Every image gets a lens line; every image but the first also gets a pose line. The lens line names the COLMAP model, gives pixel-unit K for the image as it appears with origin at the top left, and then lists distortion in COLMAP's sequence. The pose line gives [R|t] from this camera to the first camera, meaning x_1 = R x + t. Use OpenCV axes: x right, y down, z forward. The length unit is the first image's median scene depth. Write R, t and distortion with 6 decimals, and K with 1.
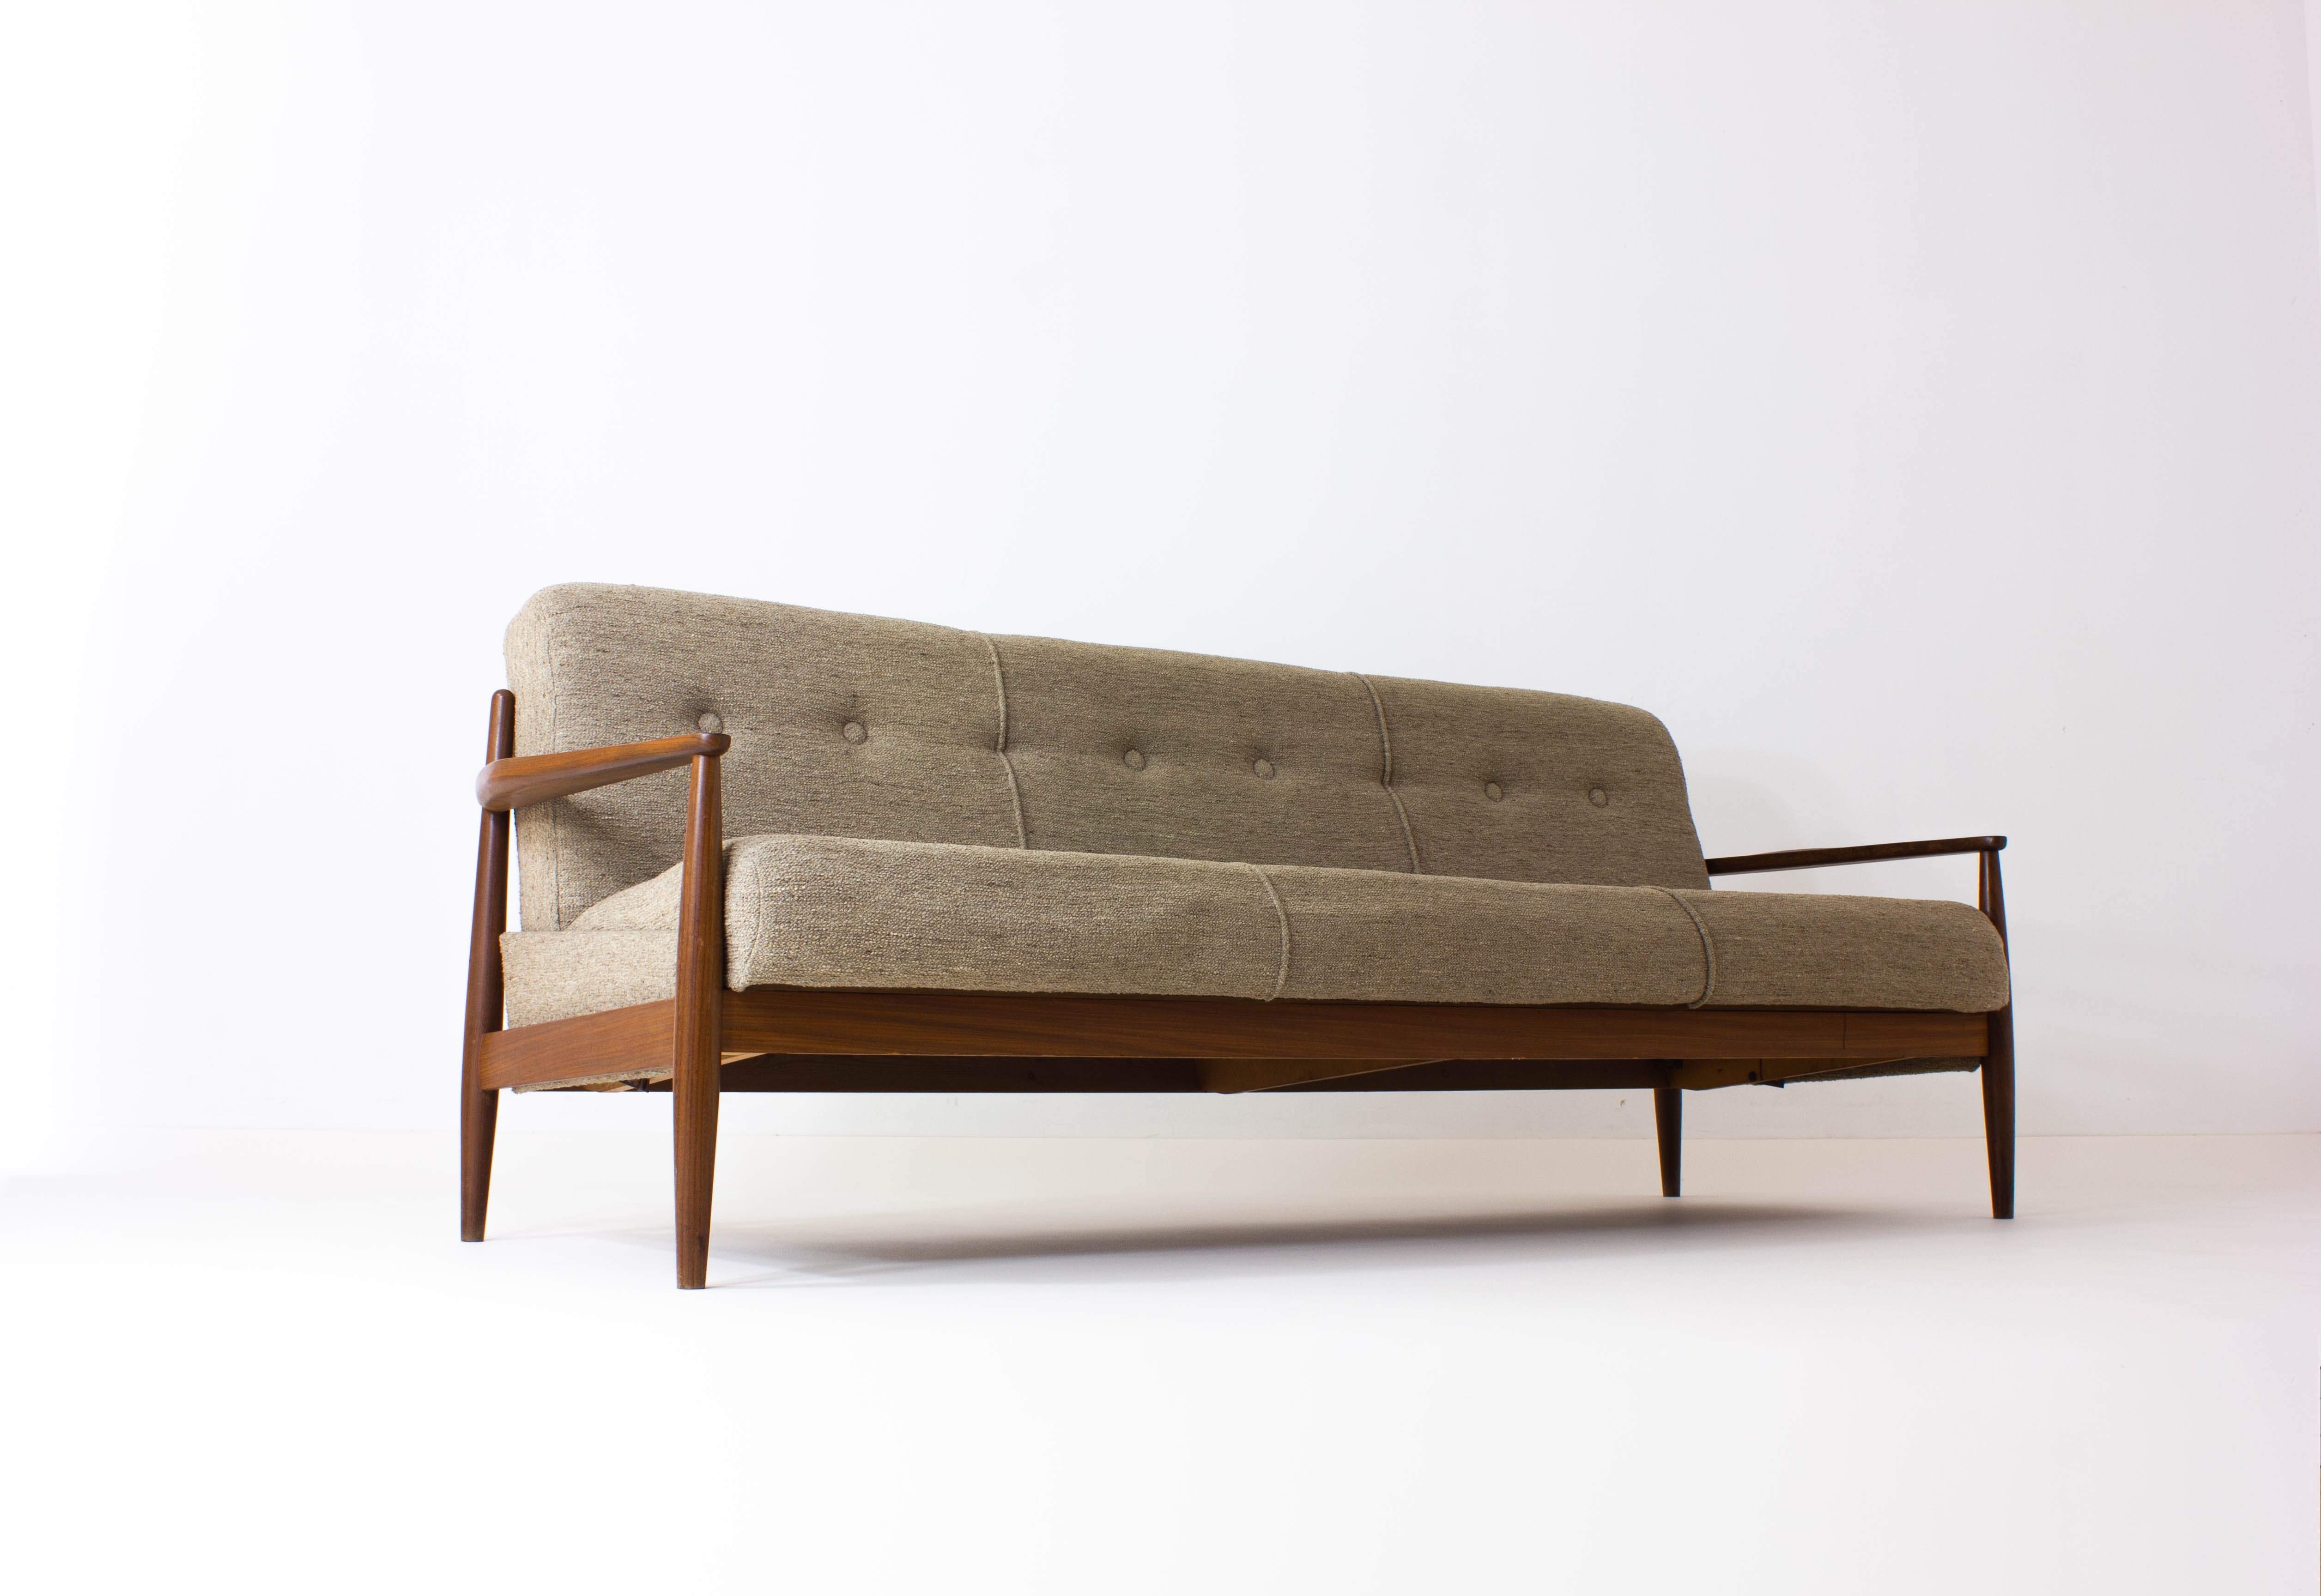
lens RADIAL K [[2488.5, 0, 1147.9], [0, 2488.5, 785.5], [0, 0, 1]] dist [-0.107115, 0.000000]
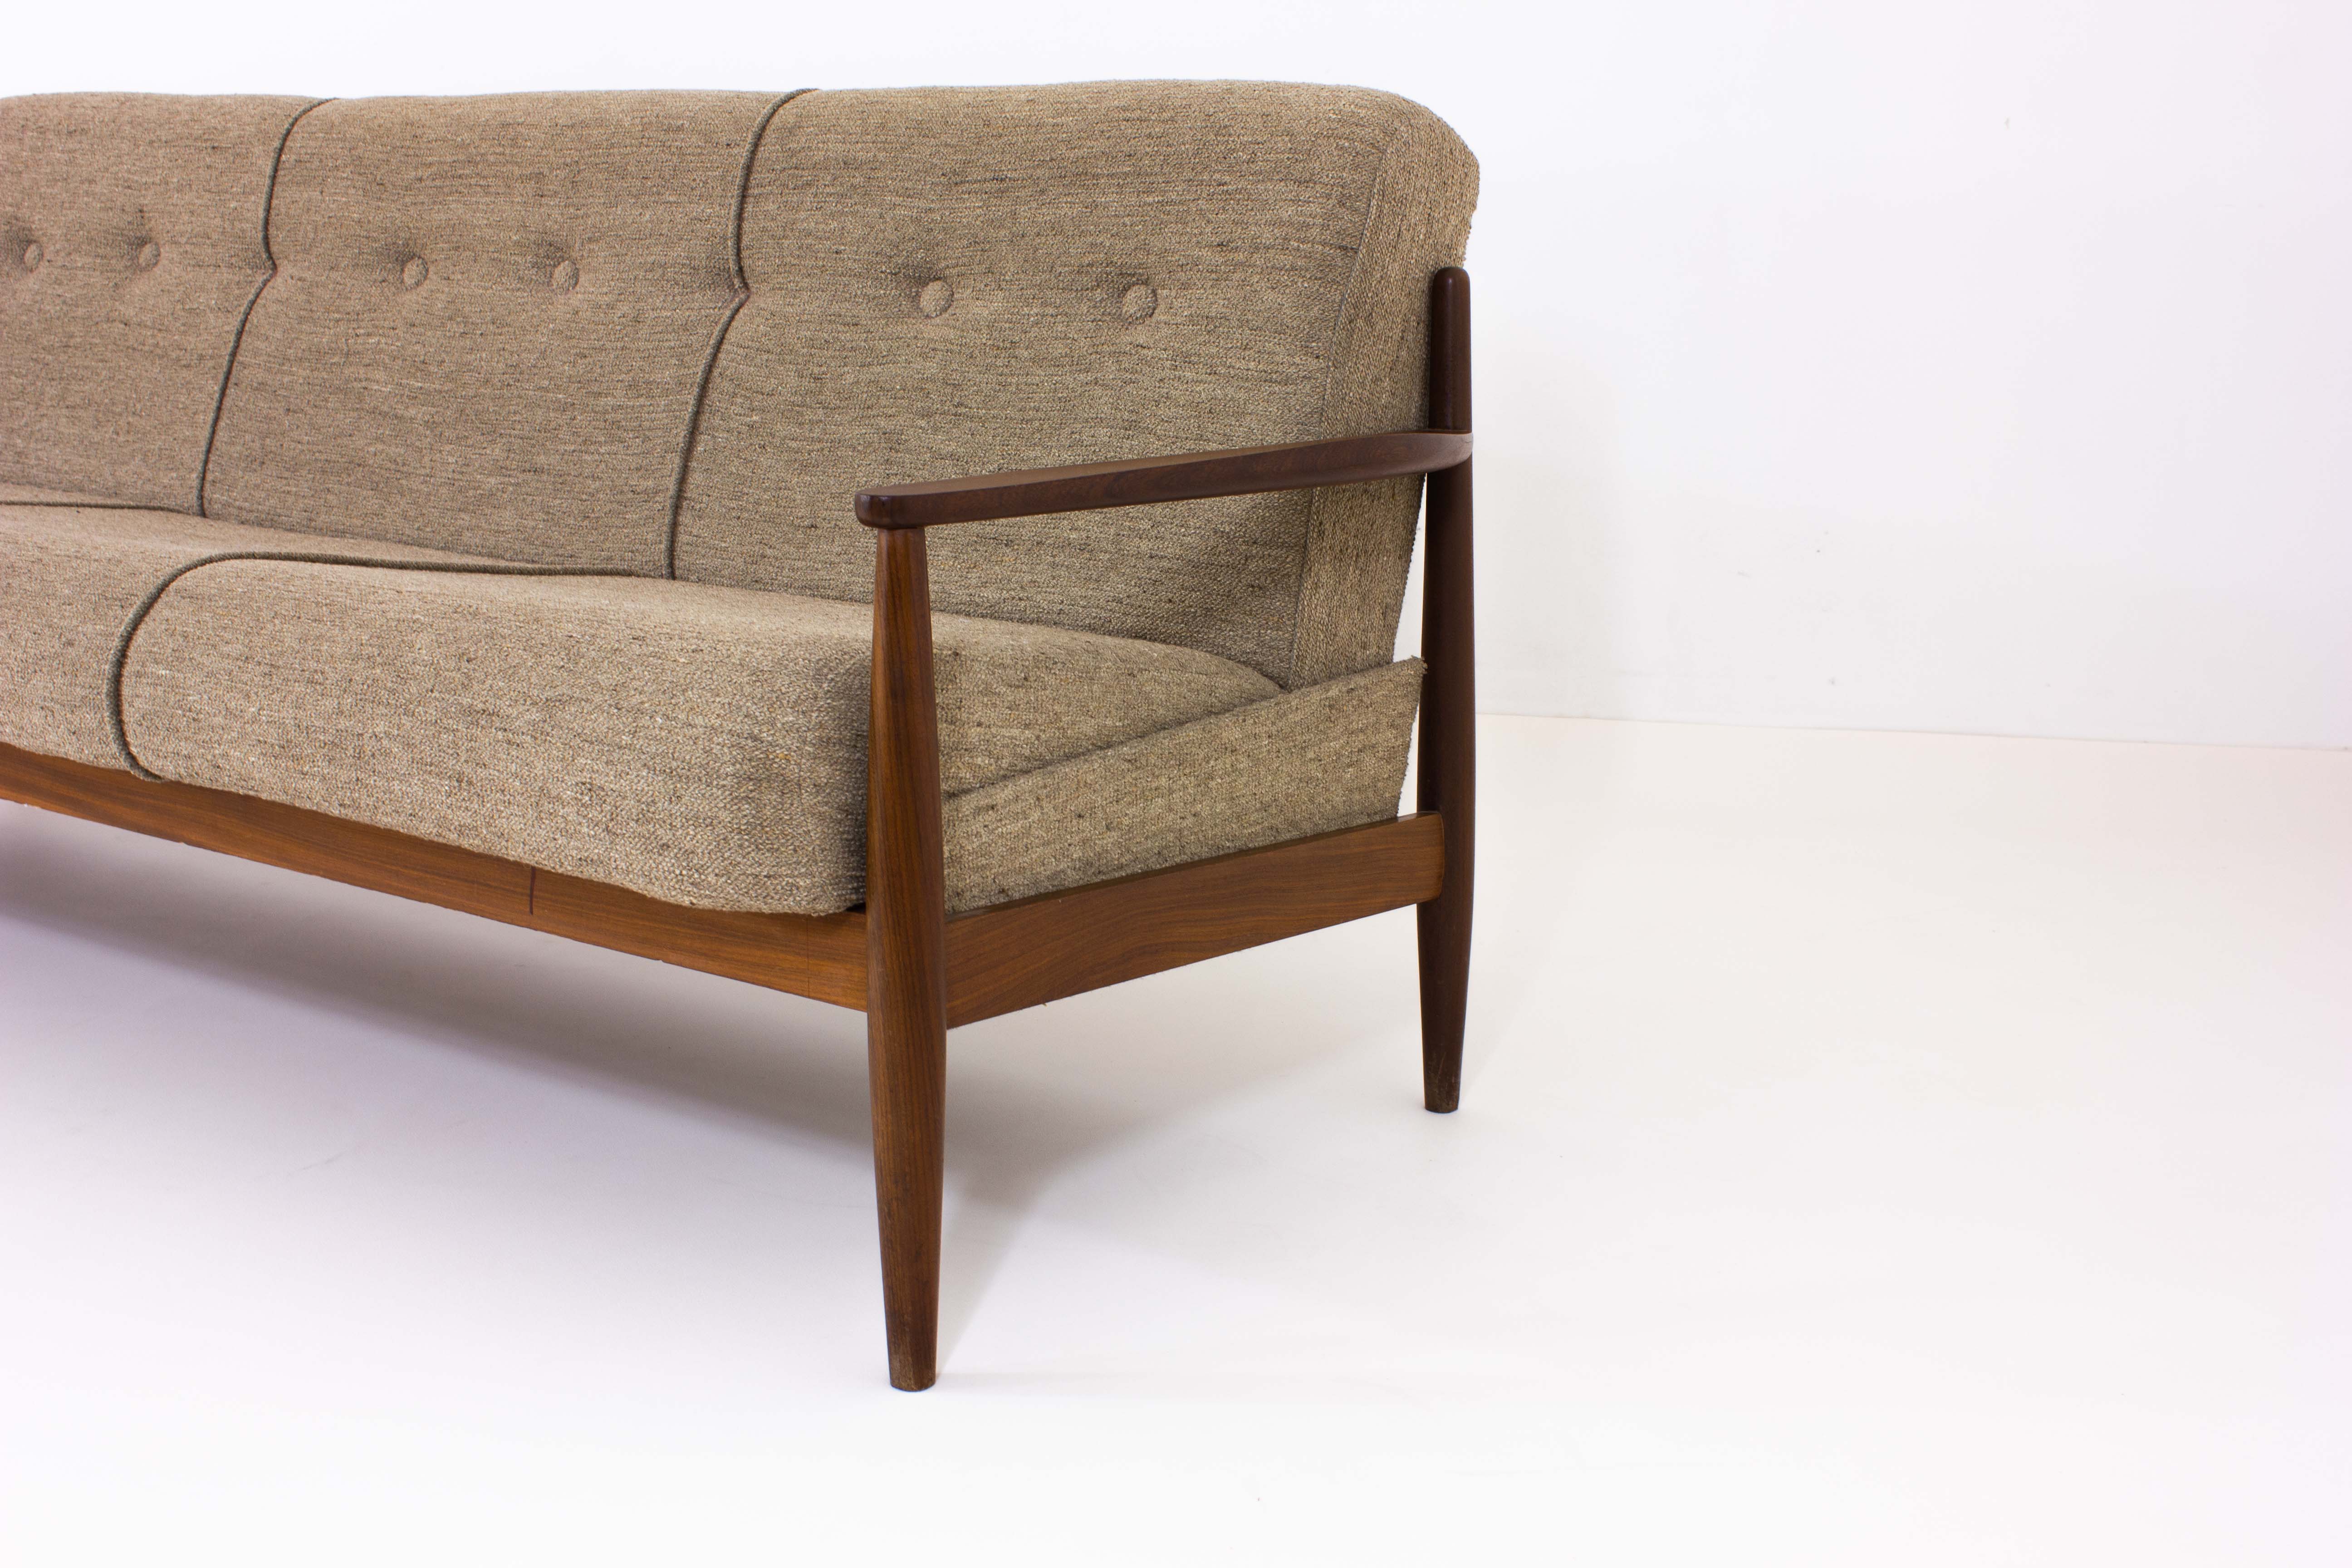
lens RADIAL K [[2684.3, 0, 1171.2], [0, 2684.3, 766.1], [0, 0, 1]] dist [-0.021962, 0.000000]
pose [[0.372502, 0.189541, -0.908469, 0.847546], [0.082009, 0.968368, 0.235665, -0.038706], [0.924401, -0.162288, 0.345175, 0.981479]]
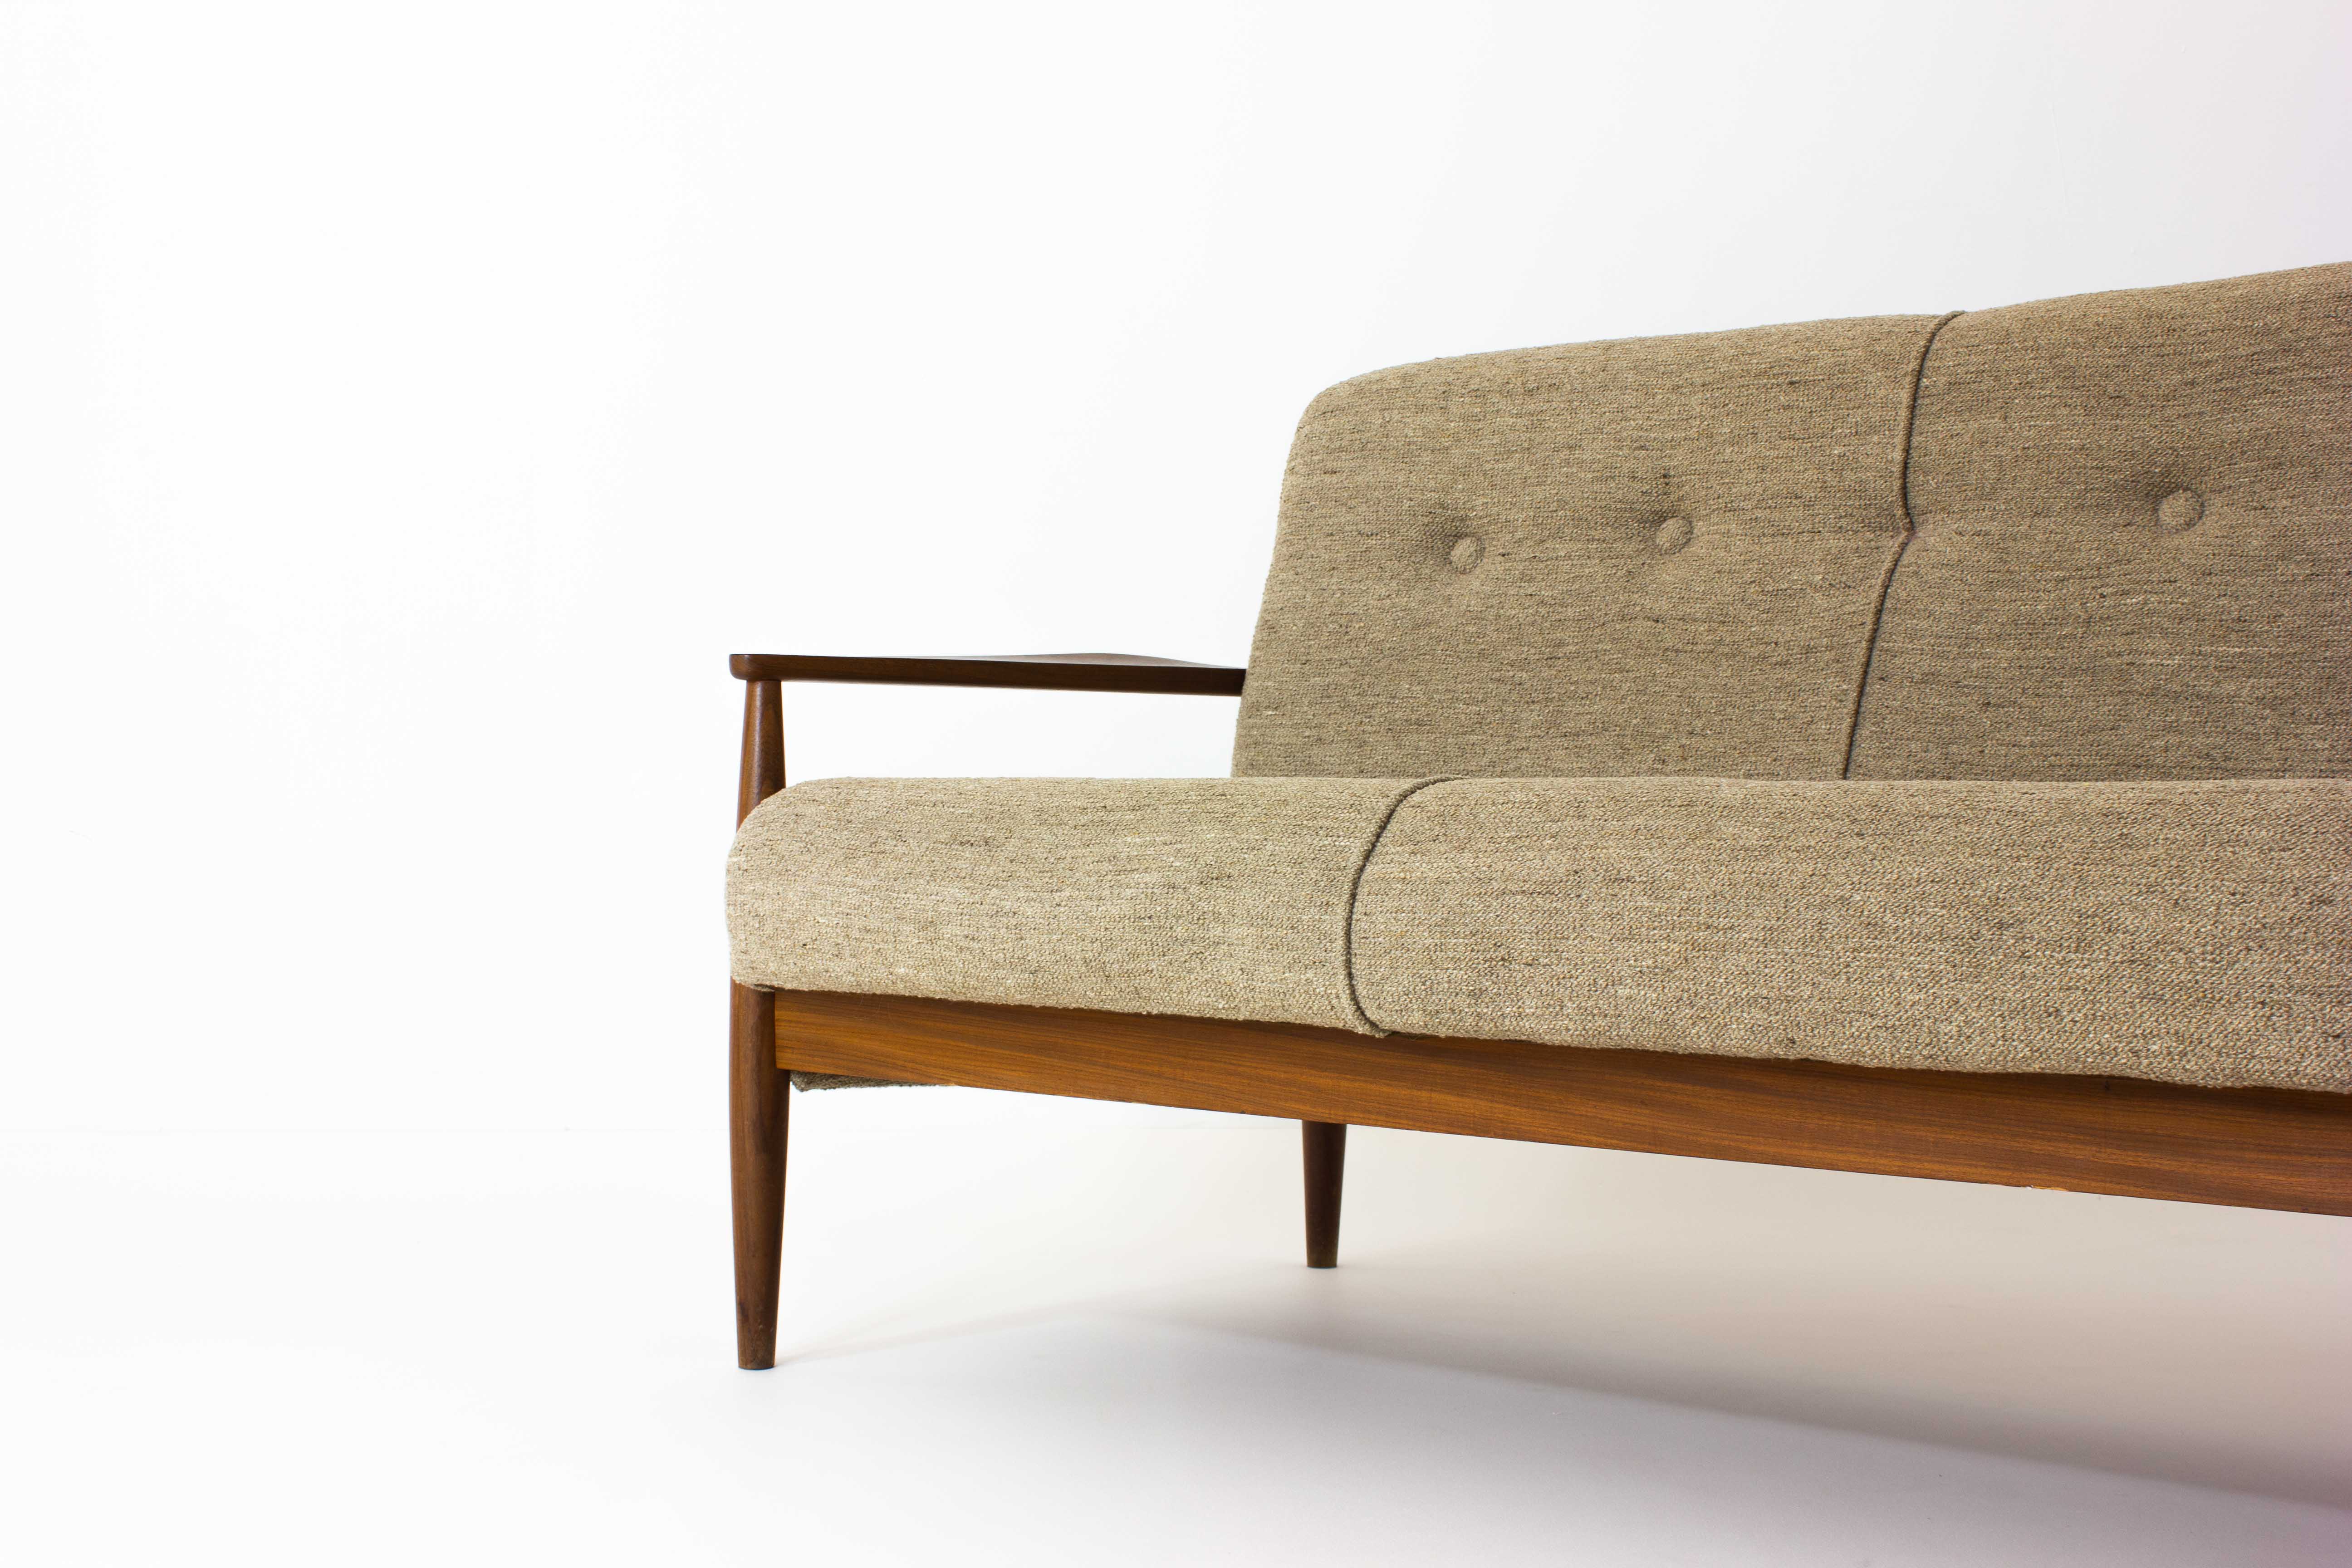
lens RADIAL K [[3188.3, 0, 1174.6], [0, 3188.3, 775.4], [0, 0, 1]] dist [-0.026420, 0.000000]
pose [[0.233329, -0.008205, -0.972363, 0.623045], [0.109105, 0.993871, 0.017794, 0.010528], [0.966258, -0.110242, 0.232794, 0.690914]]
